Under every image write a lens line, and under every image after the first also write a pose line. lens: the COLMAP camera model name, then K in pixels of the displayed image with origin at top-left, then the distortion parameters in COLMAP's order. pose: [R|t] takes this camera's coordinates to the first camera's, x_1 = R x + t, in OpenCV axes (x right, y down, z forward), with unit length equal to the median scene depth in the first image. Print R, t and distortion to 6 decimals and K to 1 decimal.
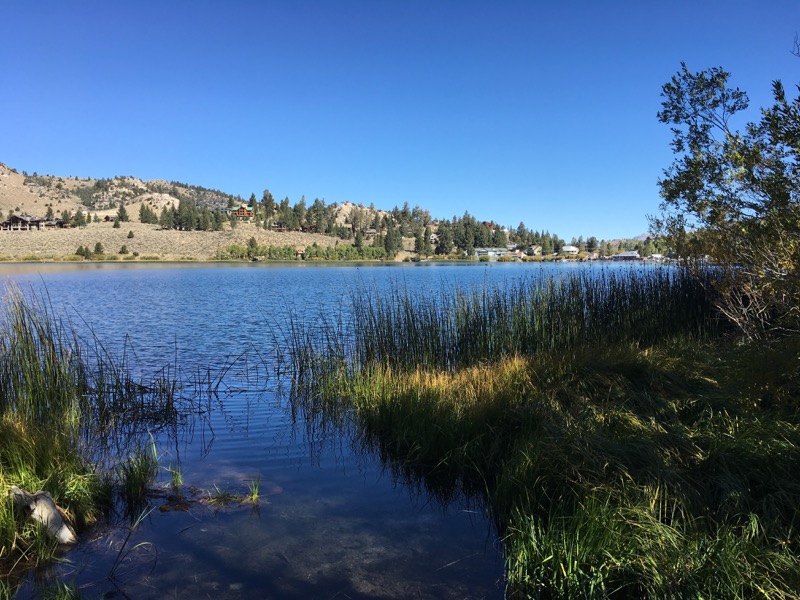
lens RADIAL K [[669.3, 0, 400.0], [0, 669.3, 300.0], [0, 0, 1]] dist [0.042571, -0.002700]
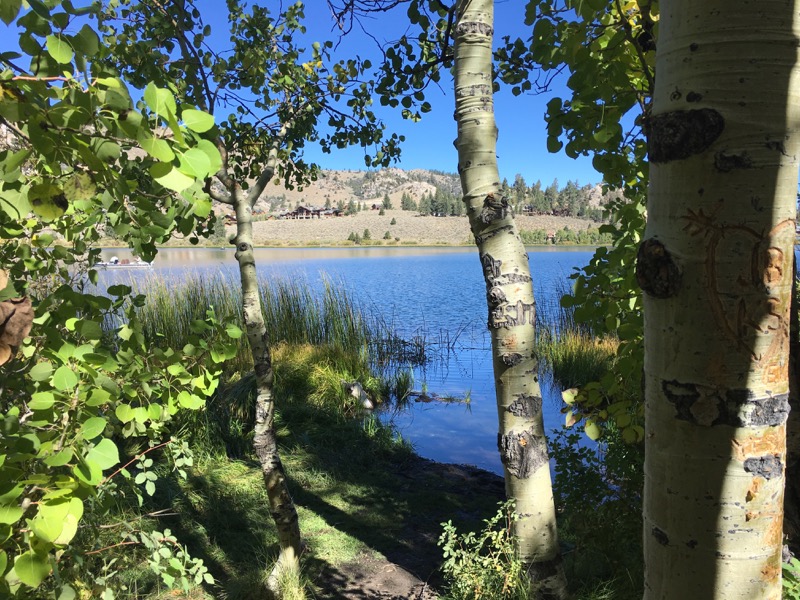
lens RADIAL K [[669.3, 0, 400.0], [0, 669.3, 300.0], [0, 0, 1]] dist [0.042571, -0.002700]
pose [[0.932794, 0.027389, -0.359368, 0.069155], [-0.018814, 0.999449, 0.027338, 0.001771], [0.359919, -0.018740, 0.932795, -0.192081]]
